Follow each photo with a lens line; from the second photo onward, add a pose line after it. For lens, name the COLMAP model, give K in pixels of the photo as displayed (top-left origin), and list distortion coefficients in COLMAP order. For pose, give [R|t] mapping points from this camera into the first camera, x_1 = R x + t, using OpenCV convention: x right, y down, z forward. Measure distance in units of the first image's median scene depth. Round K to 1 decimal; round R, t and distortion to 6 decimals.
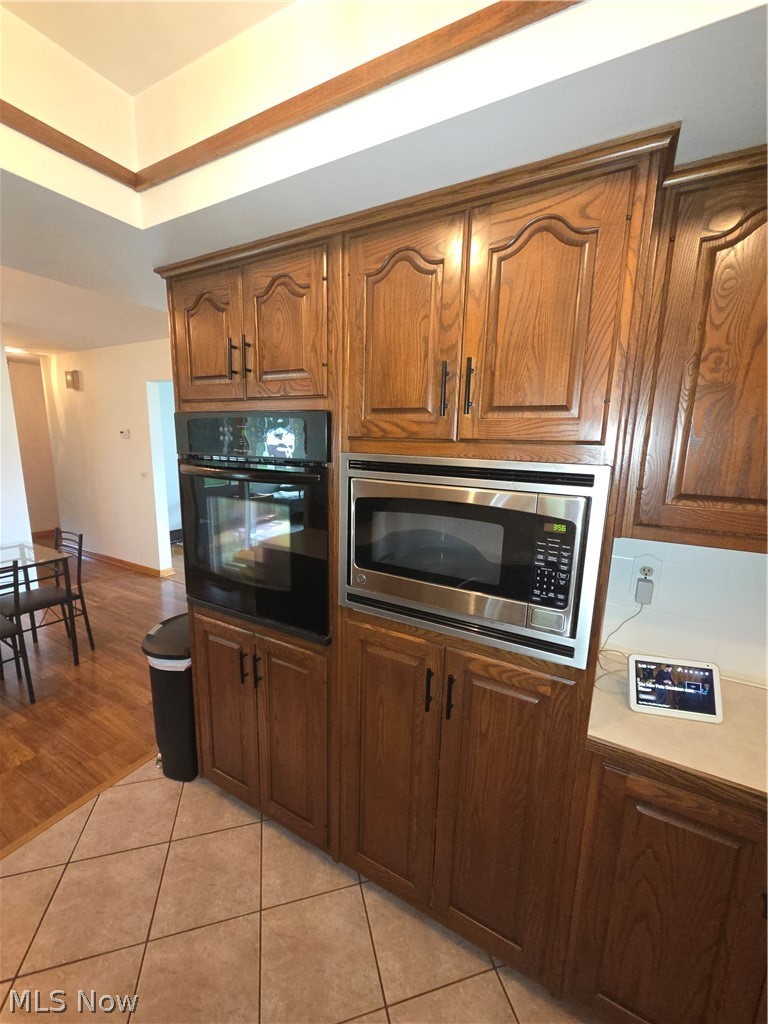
lens RADIAL K [[420.3, 0, 384.8], [0, 420.3, 511.5], [0, 0, 1]] dist [0.002478, 0.000365]
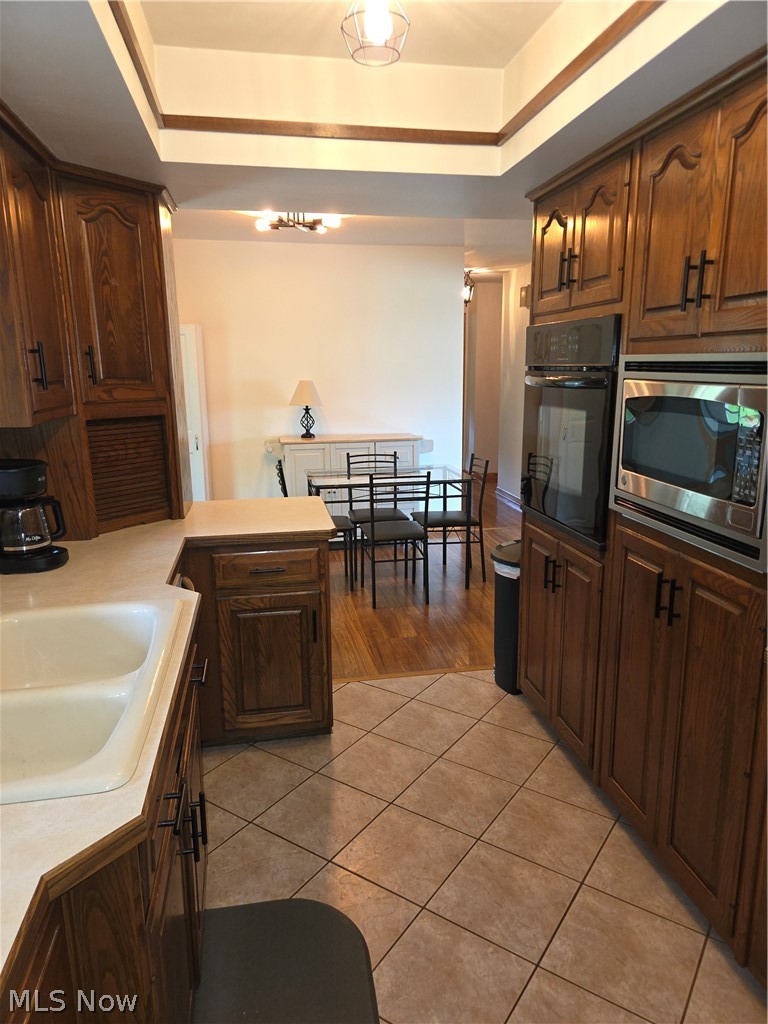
lens RADIAL K [[691.4, 0, 385.9], [0, 691.4, 513.9], [0, 0, 1]] dist [0.067793, -0.049261]
pose [[0.640828, 0.137783, -0.755219, 0.847829], [-0.113508, 0.989955, 0.084293, 0.161325], [0.759247, 0.031706, 0.650030, -0.519366]]
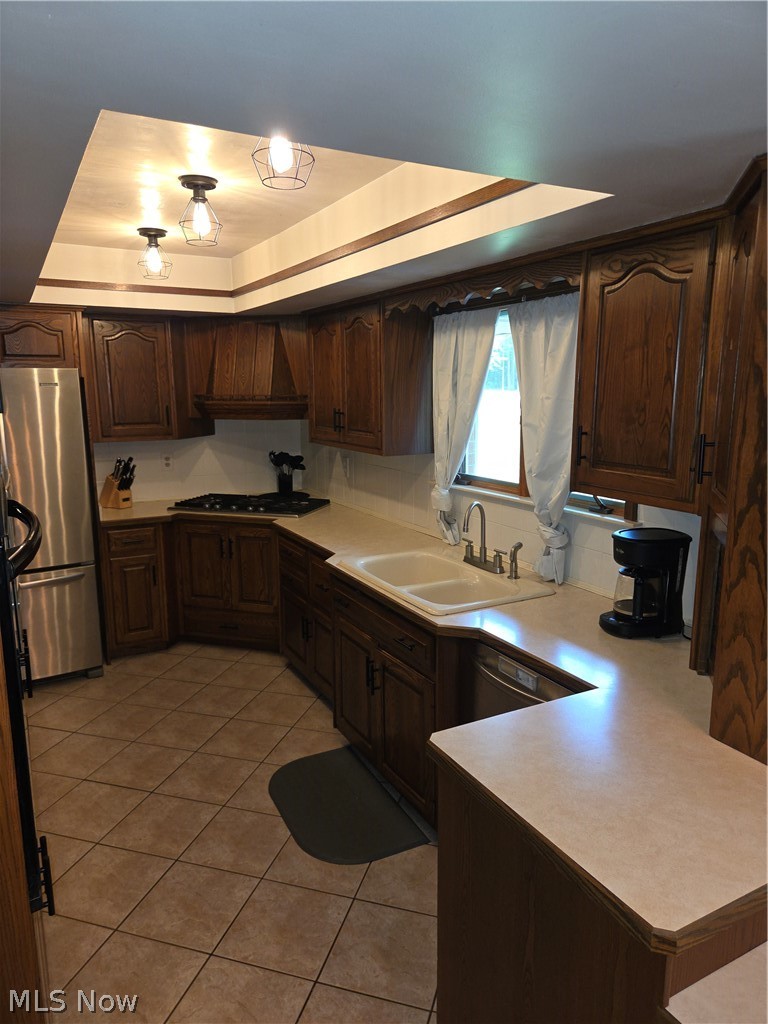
lens RADIAL K [[698.3, 0, 378.9], [0, 698.3, 520.9], [0, 0, 1]] dist [0.071405, -0.050968]
pose [[-0.845806, -0.121517, 0.519467, -1.384248], [0.082607, 0.932138, 0.352554, -0.447990], [-0.527057, 0.341104, -0.778370, 1.660208]]
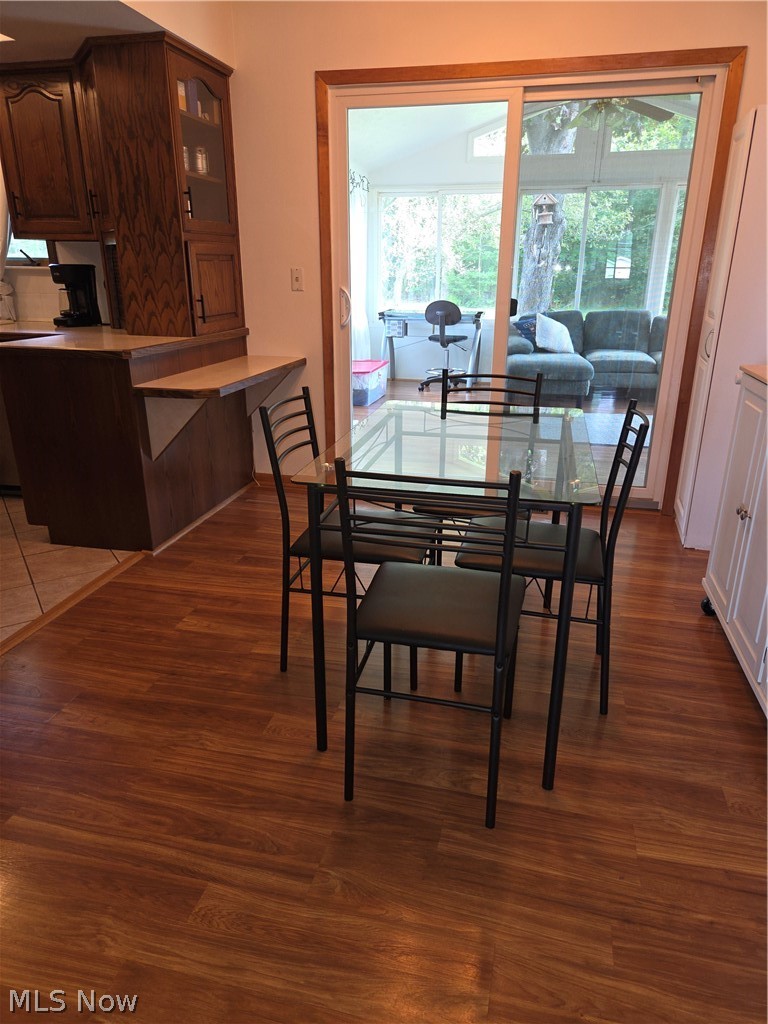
lens RADIAL K [[691.4, 0, 385.9], [0, 691.4, 513.9], [0, 0, 1]] dist [0.067793, -0.049261]
pose [[-0.959557, 0.068491, -0.273057, -1.444530], [-0.075392, 0.872002, 0.483661, -0.359751], [0.271233, 0.484686, -0.831572, 3.382467]]
